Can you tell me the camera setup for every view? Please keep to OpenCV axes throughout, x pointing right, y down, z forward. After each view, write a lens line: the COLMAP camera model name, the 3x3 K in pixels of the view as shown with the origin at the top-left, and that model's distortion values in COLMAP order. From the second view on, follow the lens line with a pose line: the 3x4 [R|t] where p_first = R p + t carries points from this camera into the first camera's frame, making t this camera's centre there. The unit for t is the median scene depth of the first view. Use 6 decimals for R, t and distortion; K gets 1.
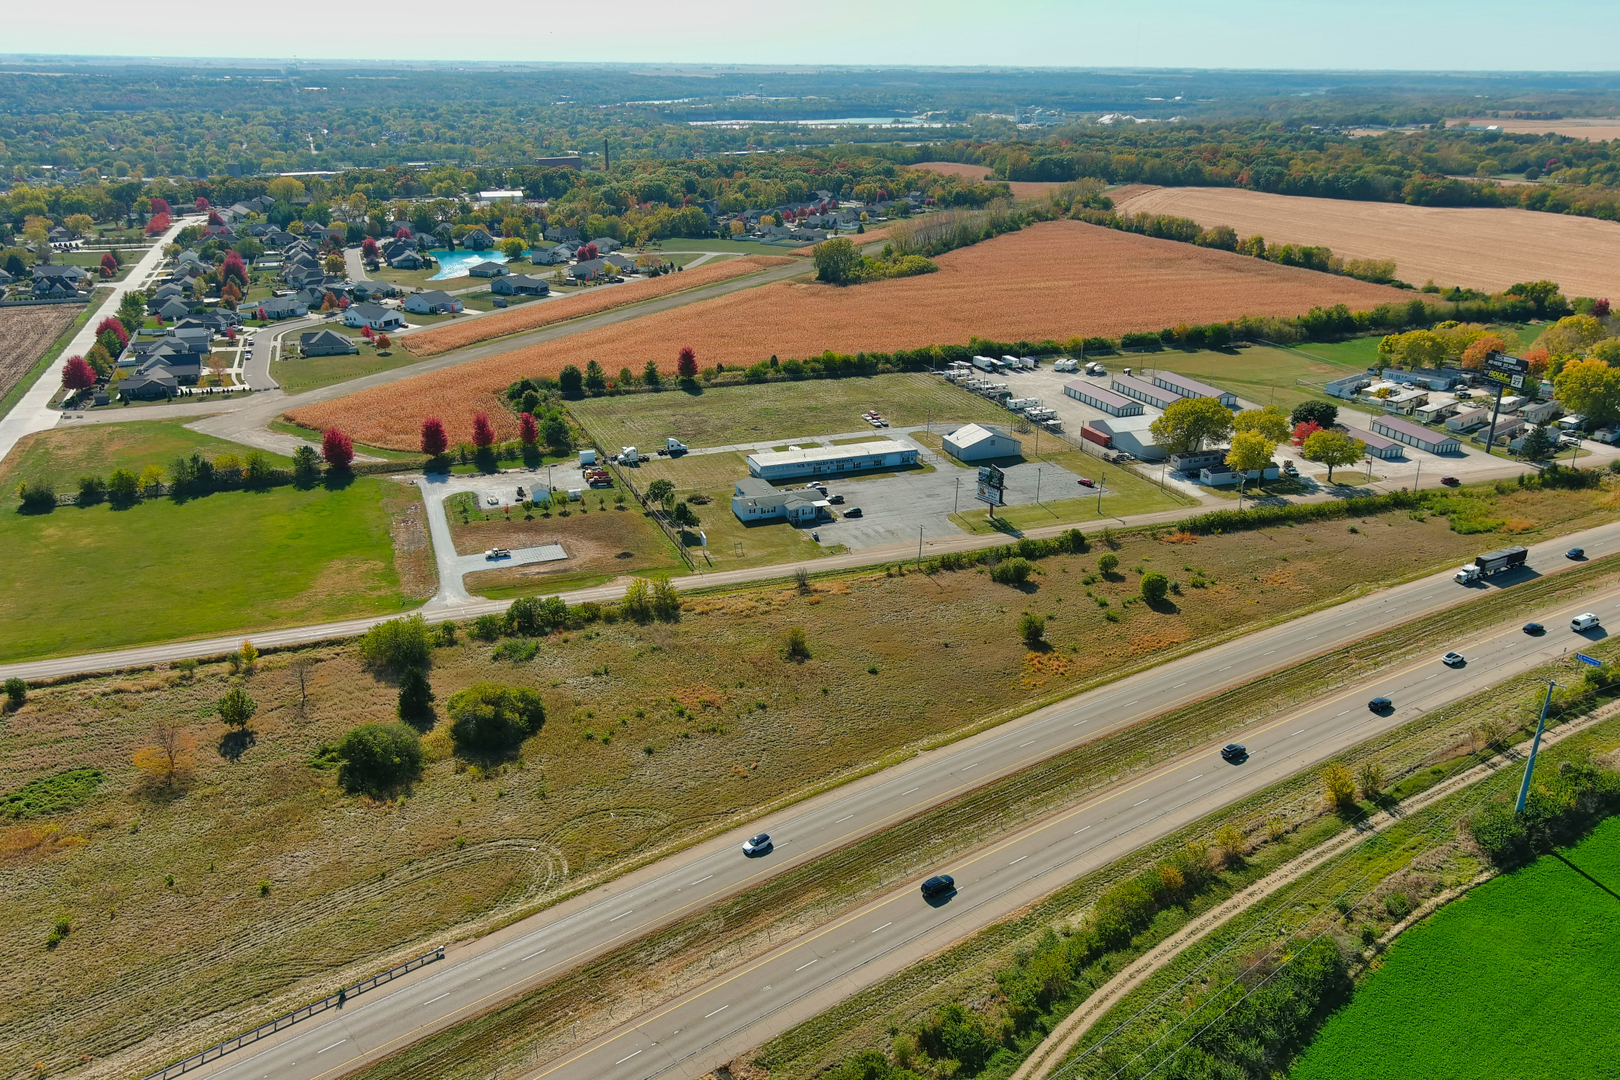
lens RADIAL K [[1274.3, 0, 810.0], [0, 1274.3, 490.5], [0, 0, 1]] dist [0.034046, -0.037776]
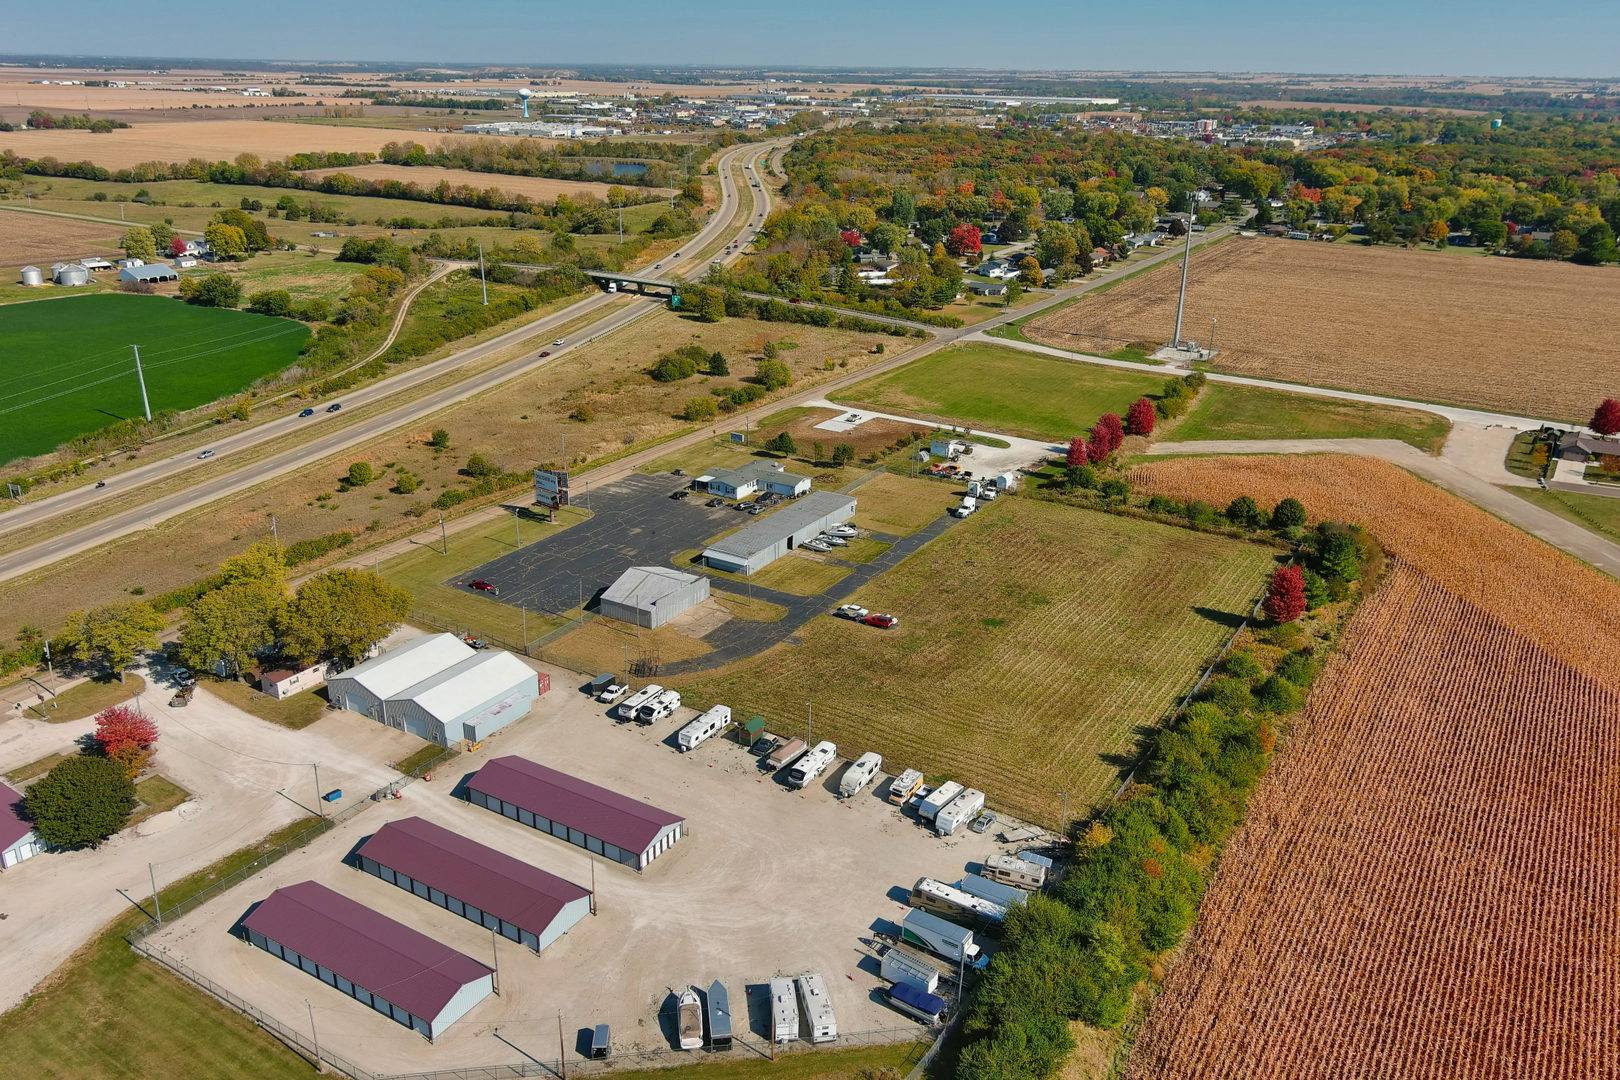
lens RADIAL K [[1274.3, 0, 810.0], [0, 1274.3, 490.5], [0, 0, 1]] dist [0.034046, -0.037776]
pose [[-0.797940, 0.172048, -0.577661, 0.436692], [-0.214102, 0.814986, 0.538478, -0.450605], [0.563429, 0.553351, -0.613474, 1.375914]]
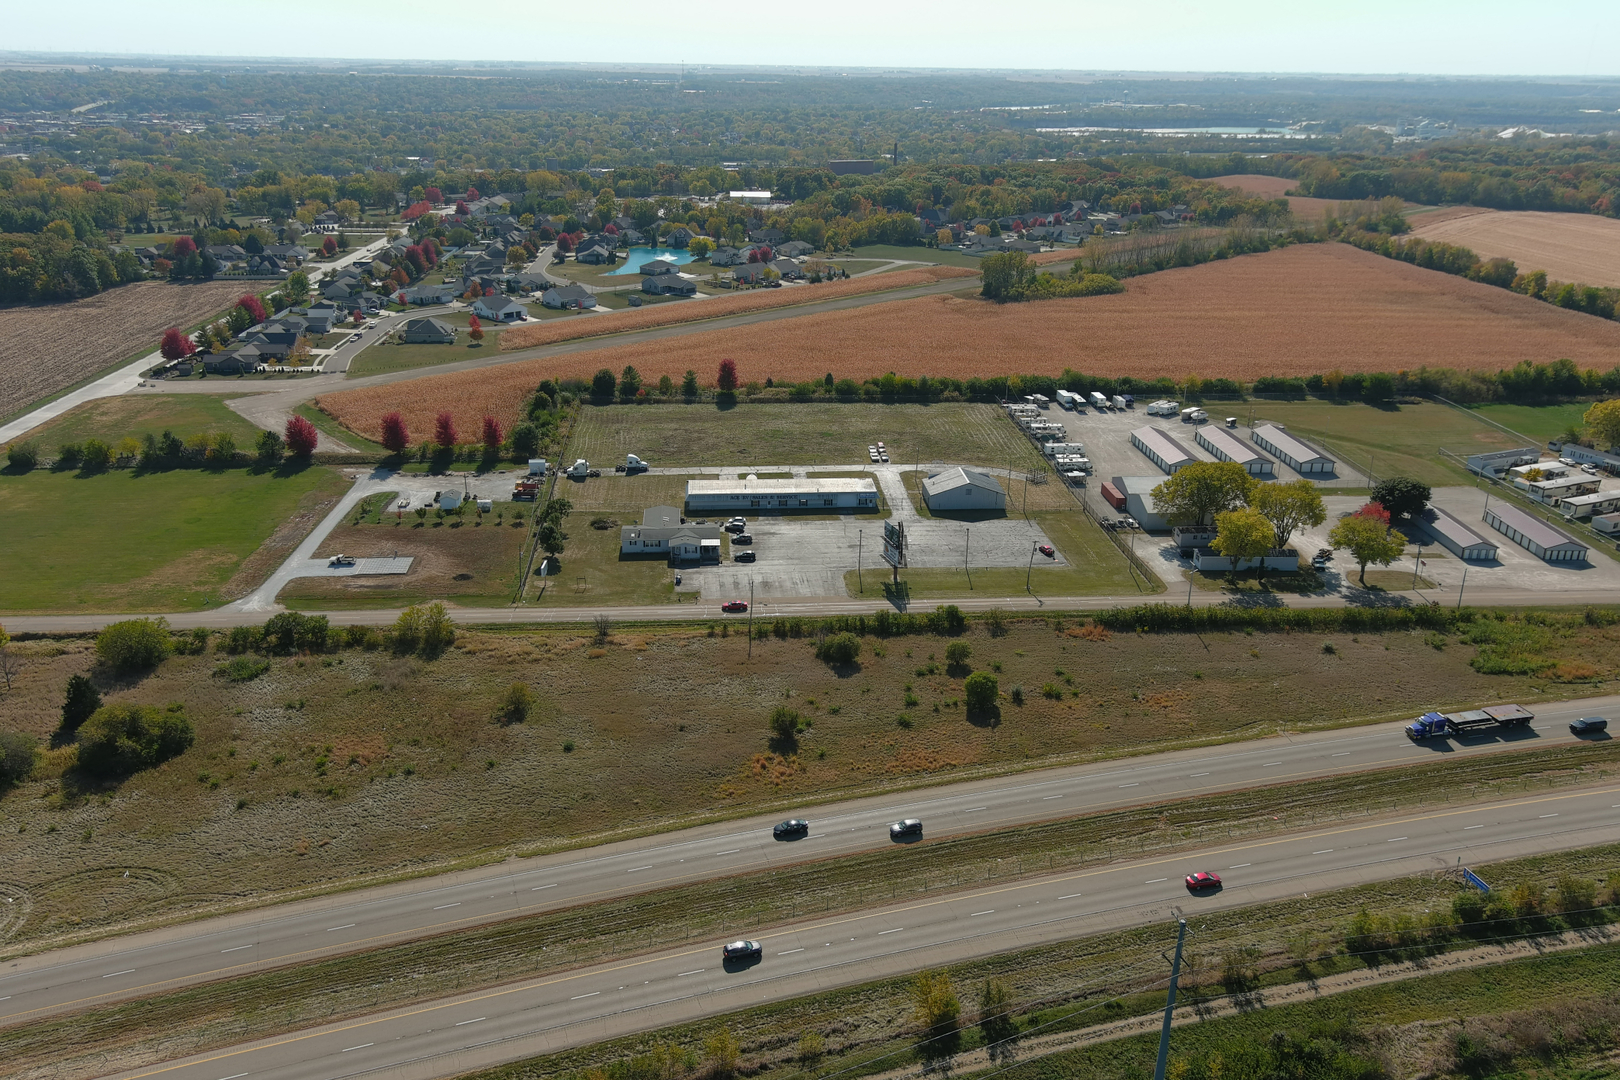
lens RADIAL K [[1274.3, 0, 810.0], [0, 1274.3, 490.5], [0, 0, 1]] dist [0.034046, -0.037776]
pose [[0.958183, 0.094935, -0.269950, 0.257880], [-0.096202, 0.995325, 0.008567, -0.033421], [0.269501, 0.017760, 0.962836, 0.126491]]
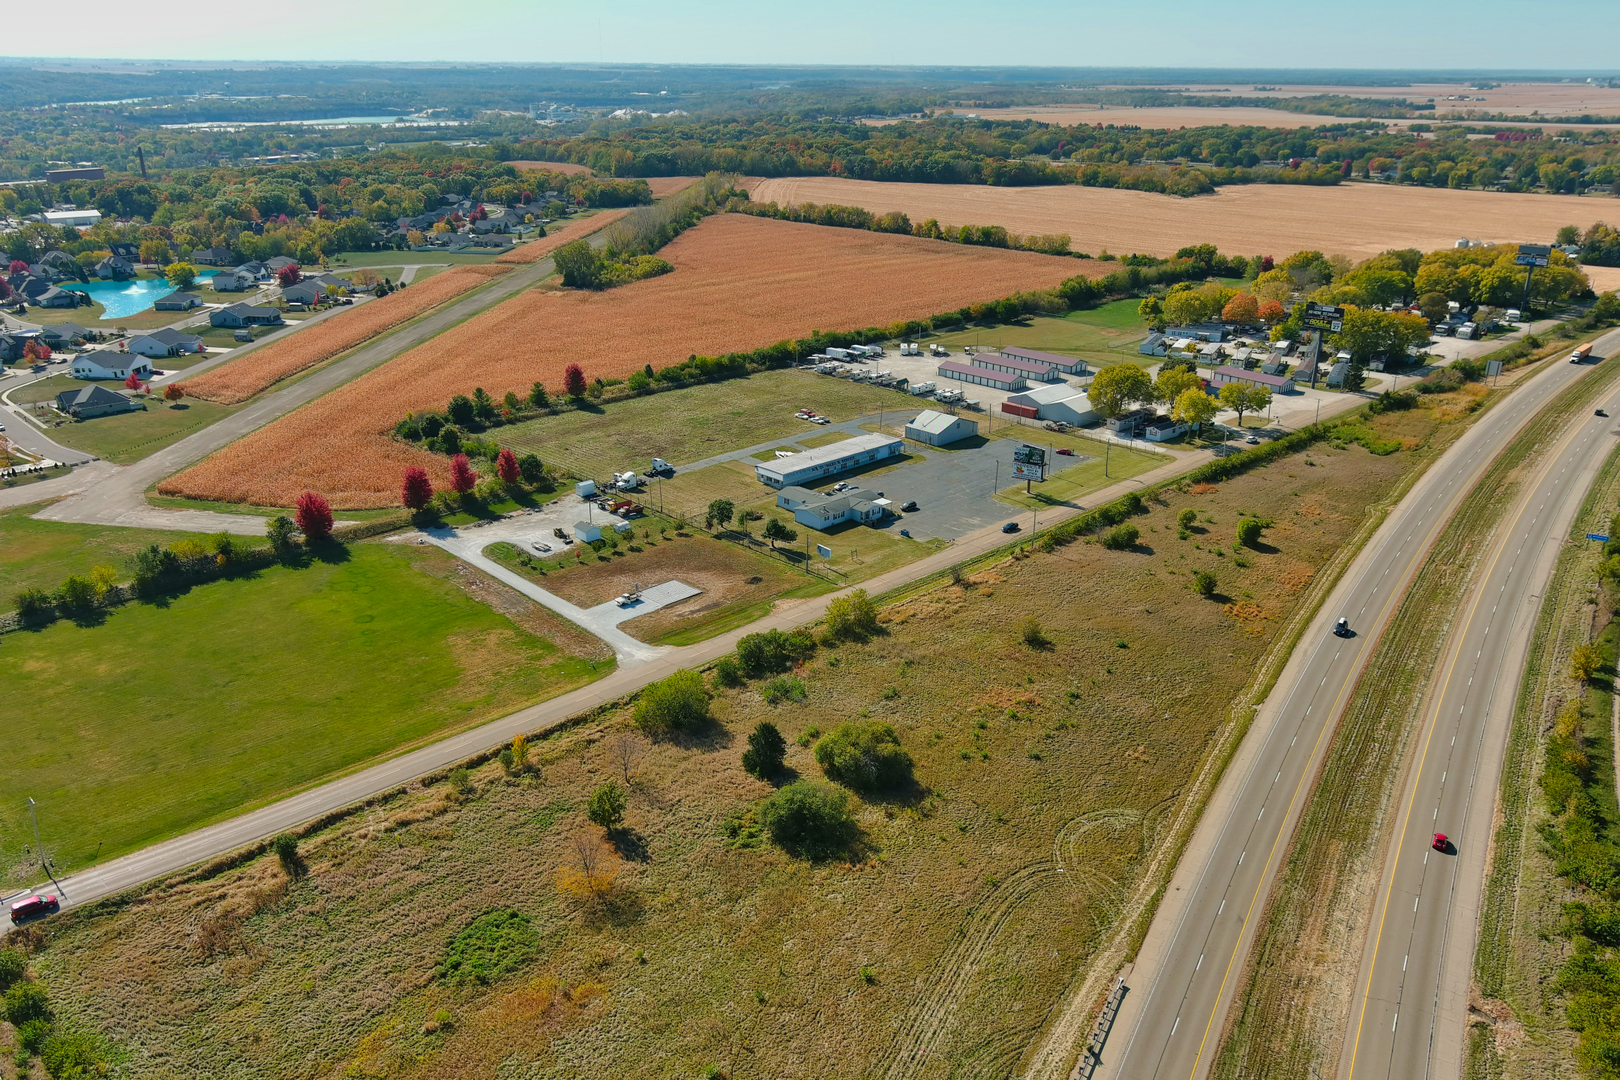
lens RADIAL K [[1274.3, 0, 810.0], [0, 1274.3, 490.5], [0, 0, 1]] dist [0.034046, -0.037776]
pose [[0.920628, -0.128859, 0.368565, -0.337376], [0.127665, 0.991429, 0.027736, -0.027532], [-0.368980, 0.021519, 0.929188, 0.074015]]
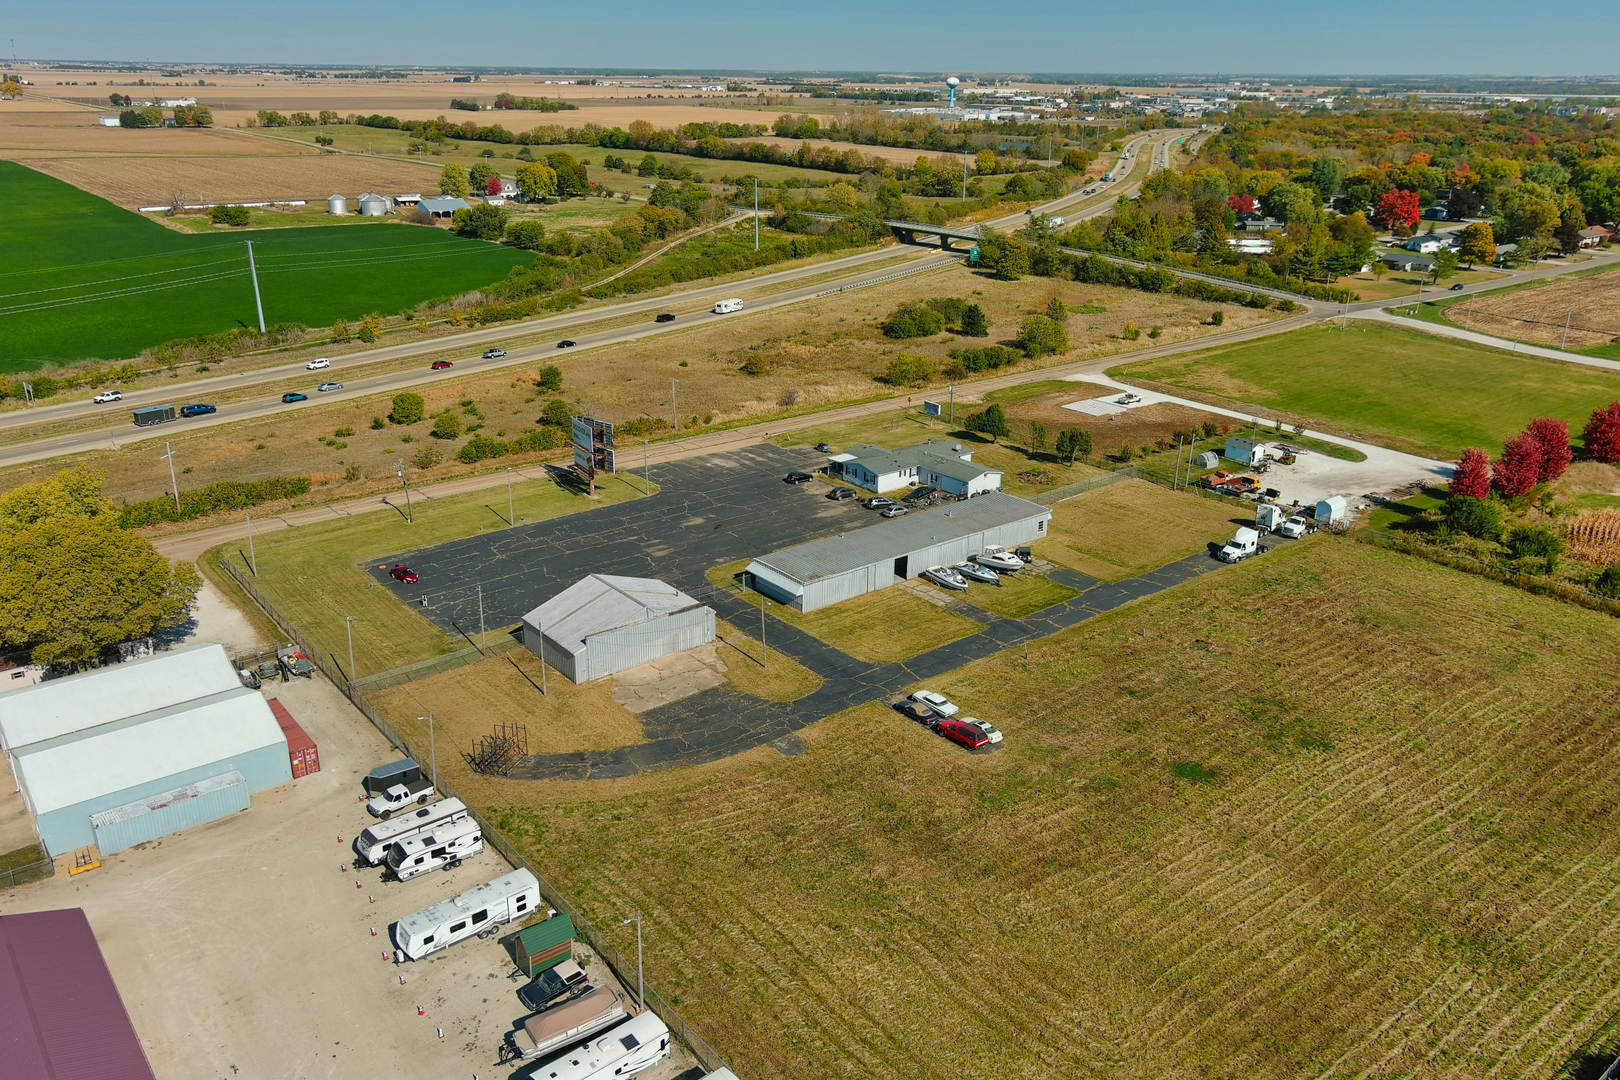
lens RADIAL K [[1274.3, 0, 810.0], [0, 1274.3, 490.5], [0, 0, 1]] dist [0.034046, -0.037776]
pose [[-0.953500, 0.075387, -0.291812, 0.184604], [-0.116064, 0.801698, 0.586352, -0.305770], [0.278149, 0.592956, -0.755670, 1.245693]]
